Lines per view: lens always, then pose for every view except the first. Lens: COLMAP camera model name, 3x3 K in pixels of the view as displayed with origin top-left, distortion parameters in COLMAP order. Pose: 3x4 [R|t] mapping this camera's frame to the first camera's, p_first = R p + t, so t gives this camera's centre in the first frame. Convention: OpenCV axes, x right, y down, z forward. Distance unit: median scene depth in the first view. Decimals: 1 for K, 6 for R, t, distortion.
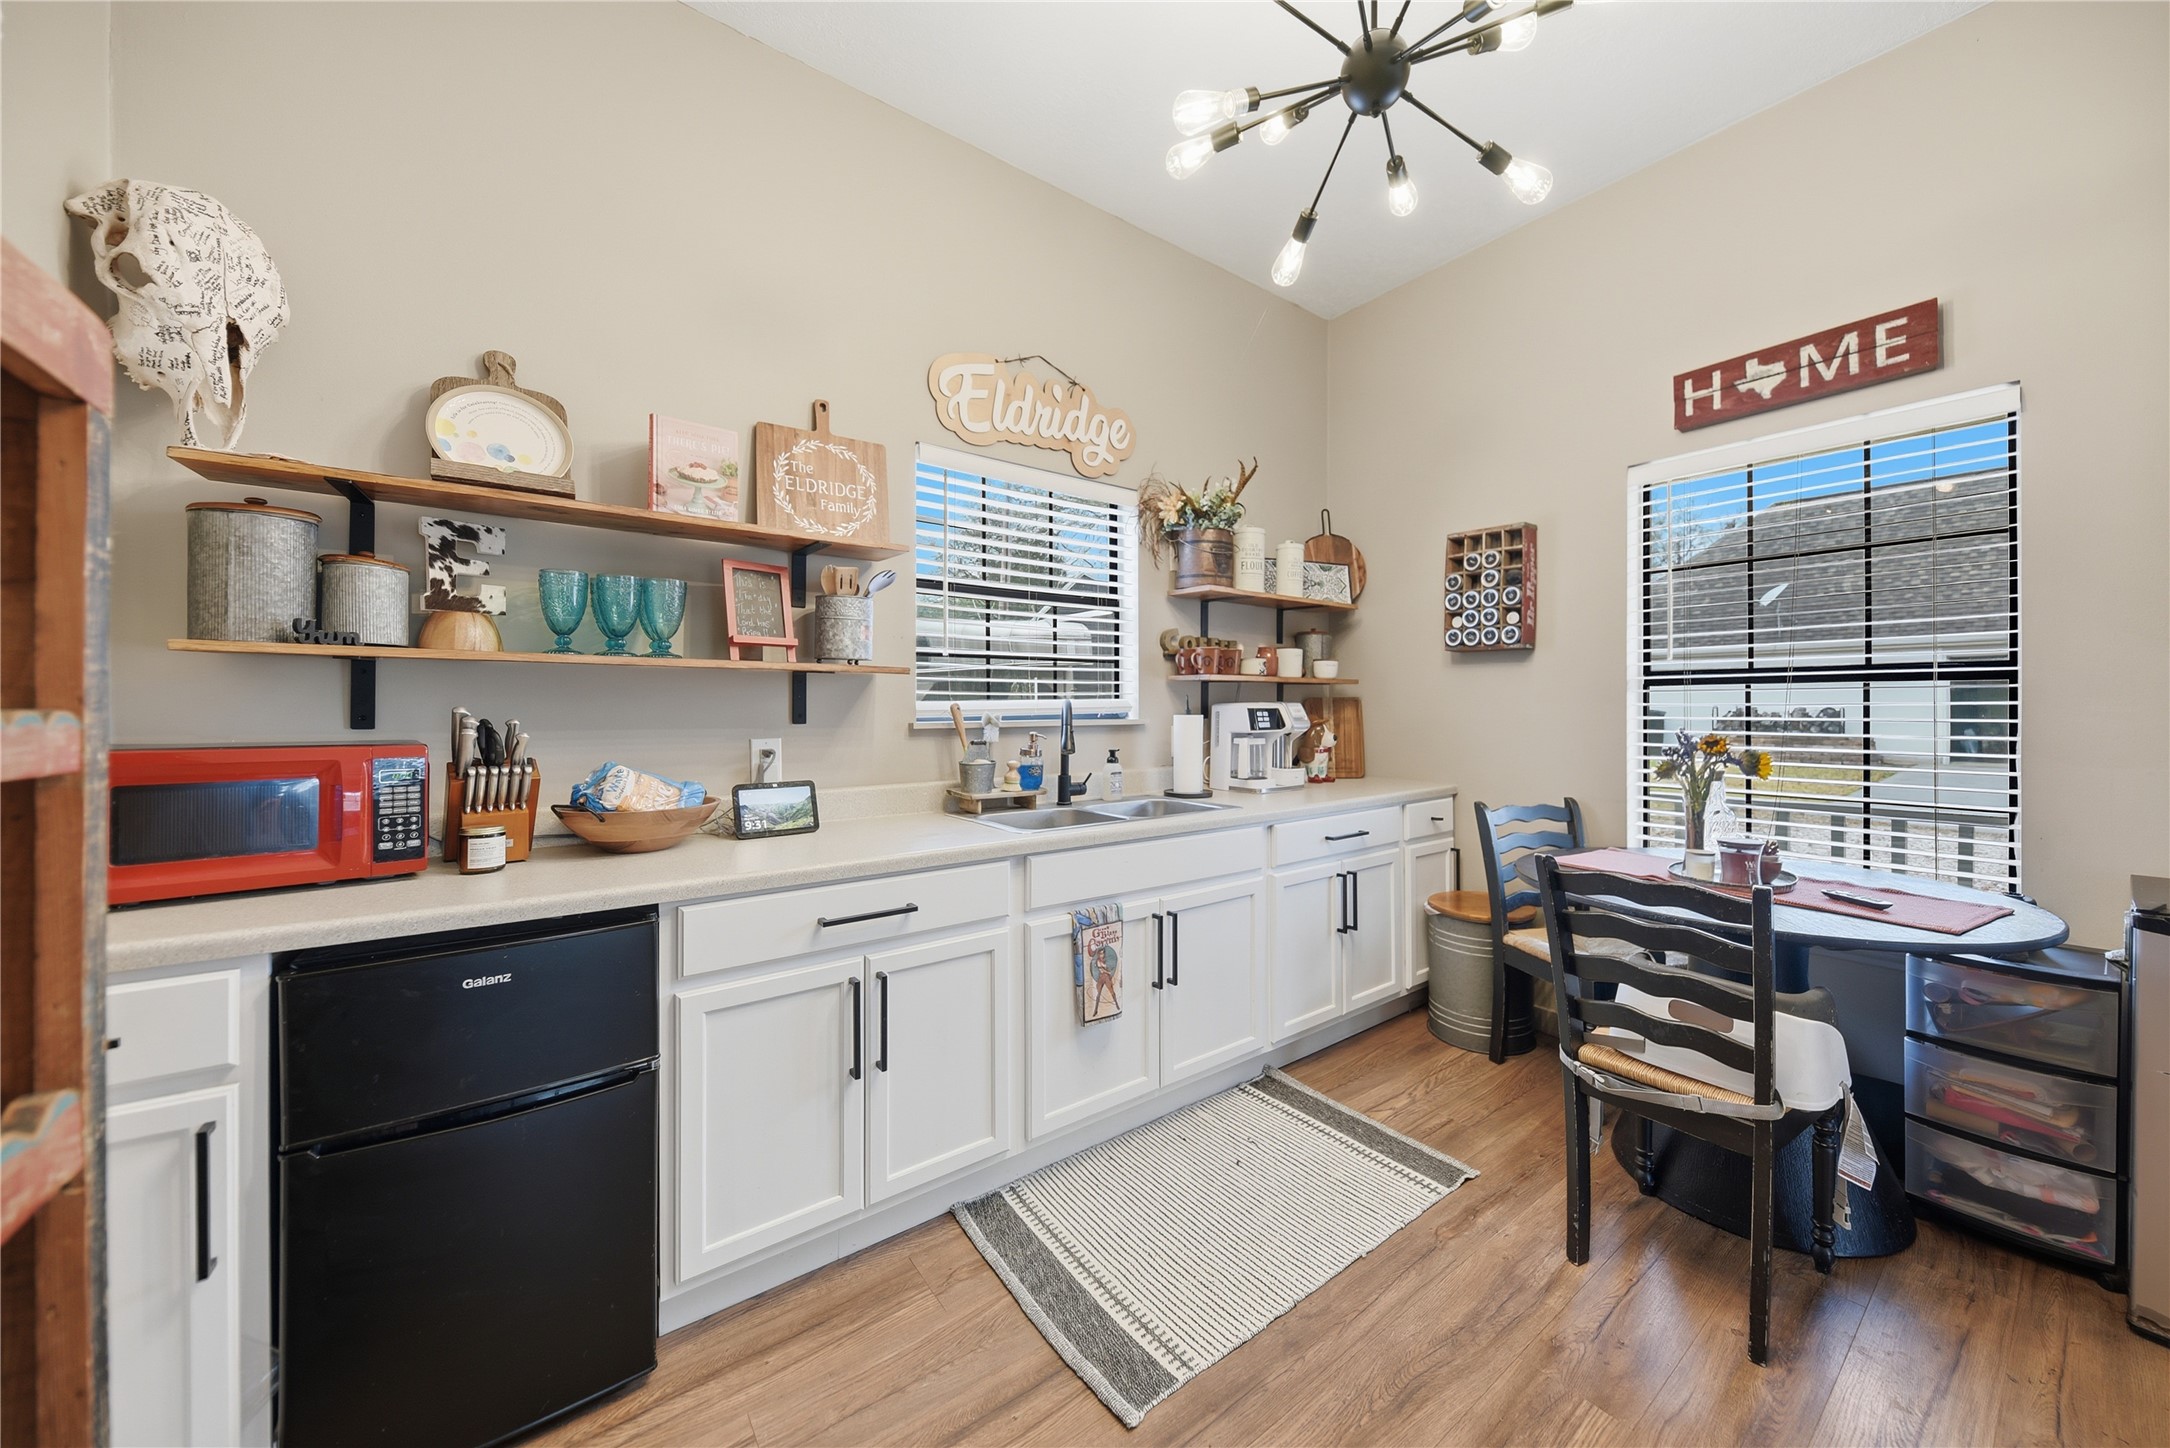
lens RADIAL K [[767.6, 0, 1136.2], [0, 767.6, 702.5], [0, 0, 1]] dist [-0.000836, -0.001018]
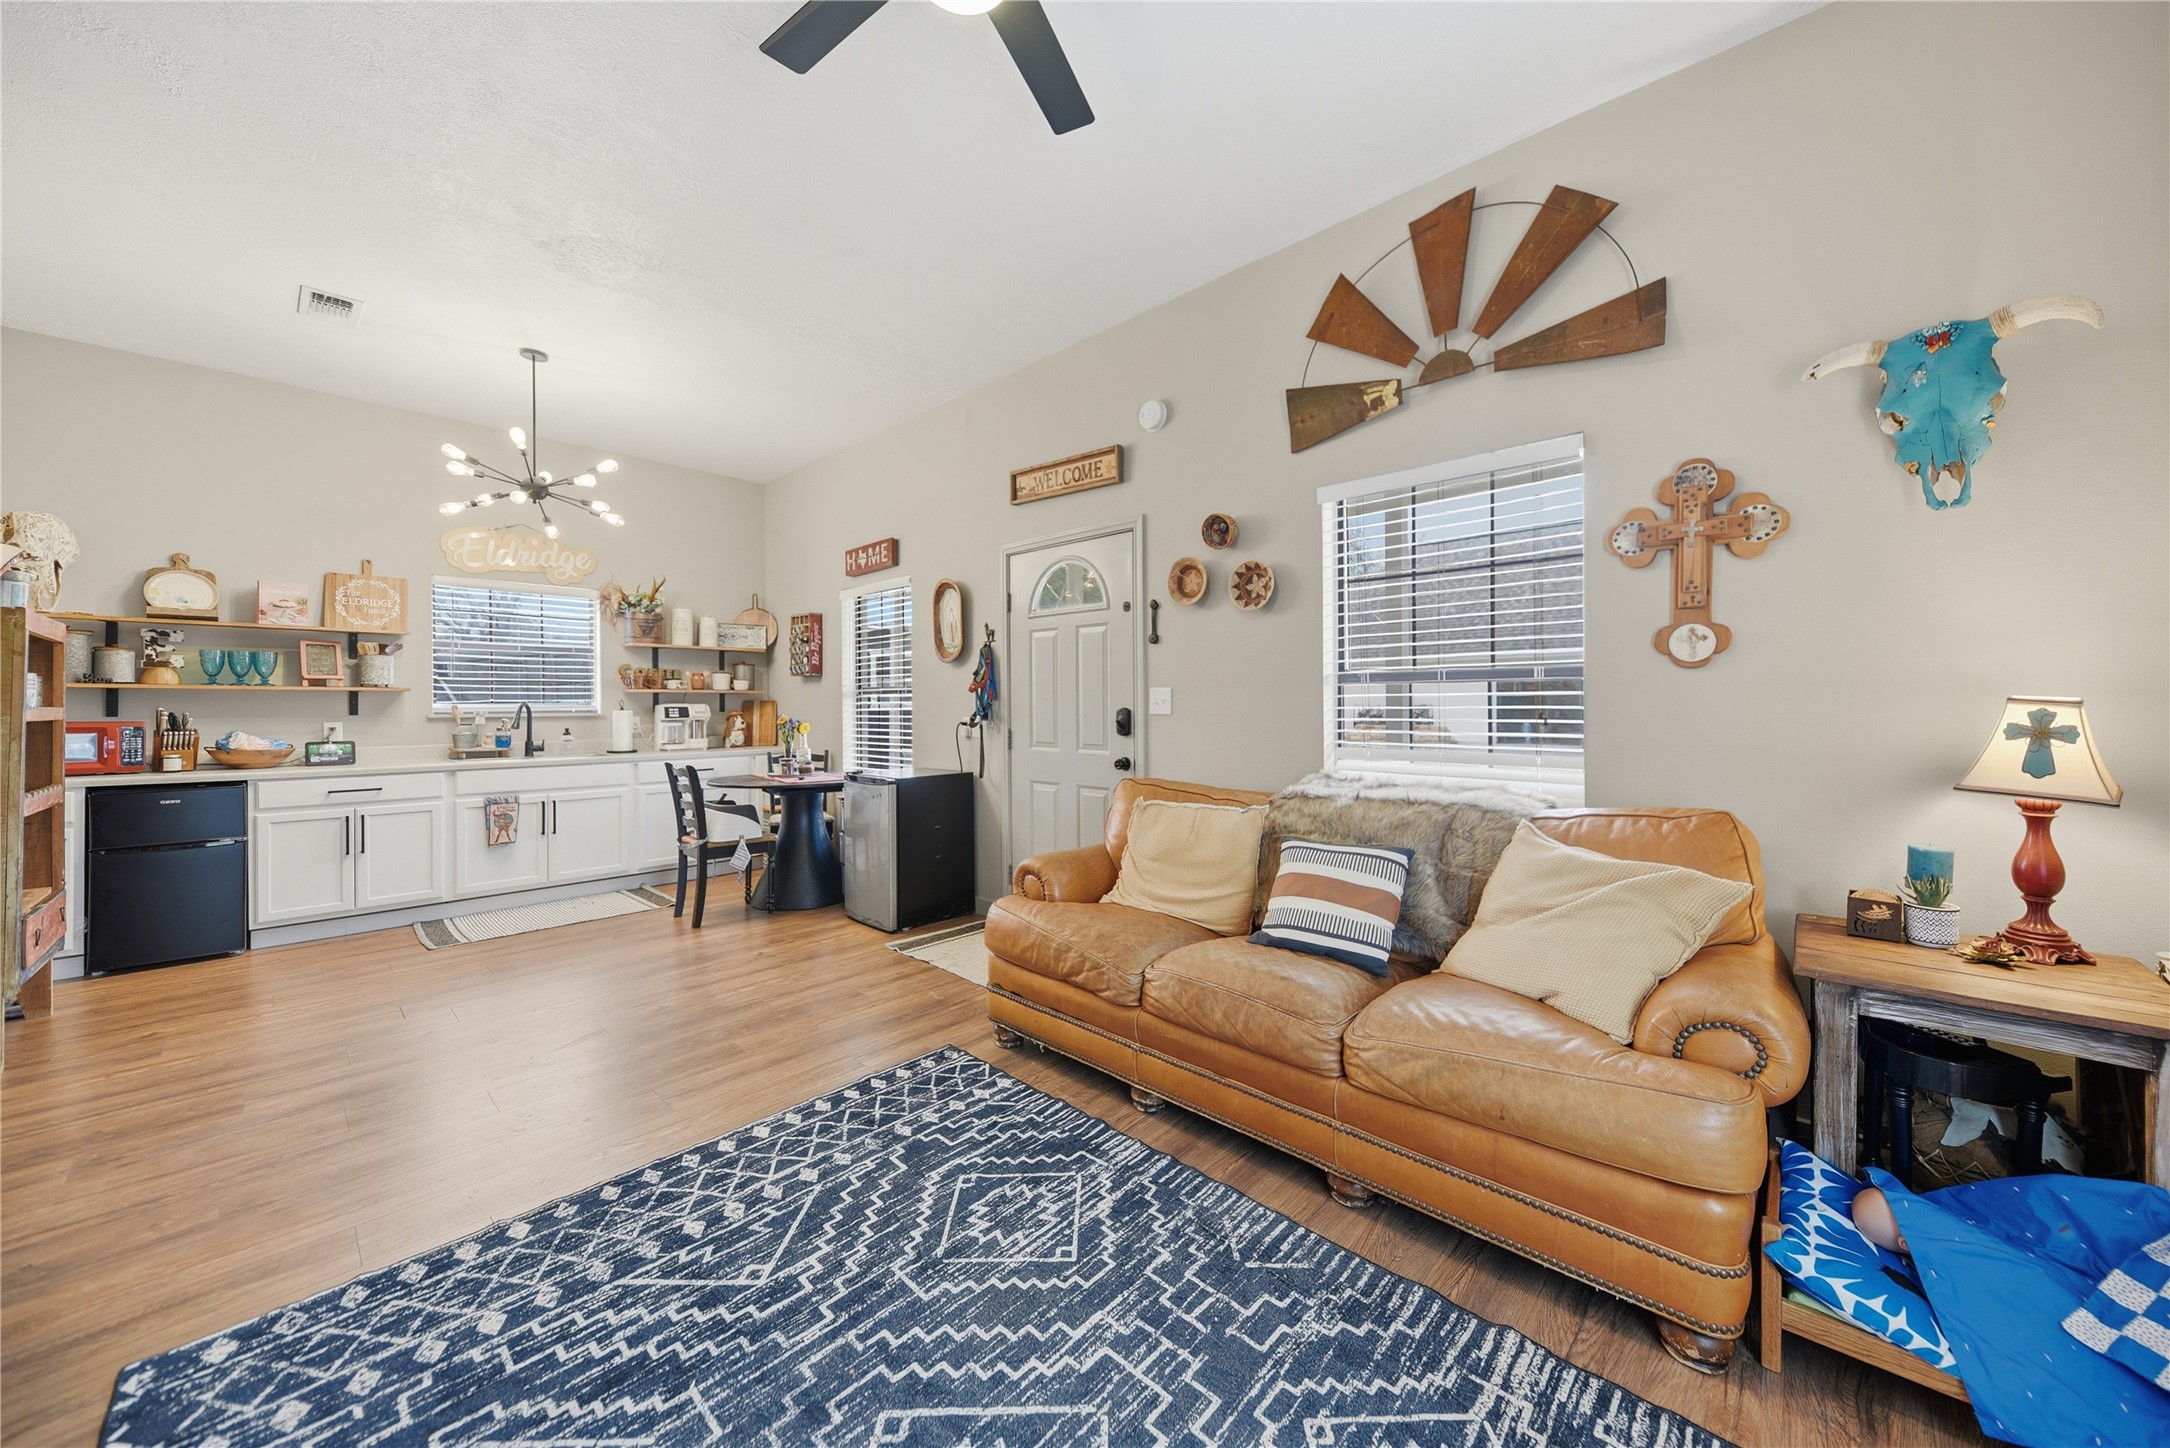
lens RADIAL K [[773.4, 0, 1160.9], [0, 773.4, 701.6], [0, 0, 1]] dist [-0.012493, 0.000023]
pose [[0.980831, -0.002132, 0.194850, 1.542879], [0.002046, 0.999998, 0.000645, -0.007129], [-0.194851, -0.000234, 0.980833, -1.725096]]
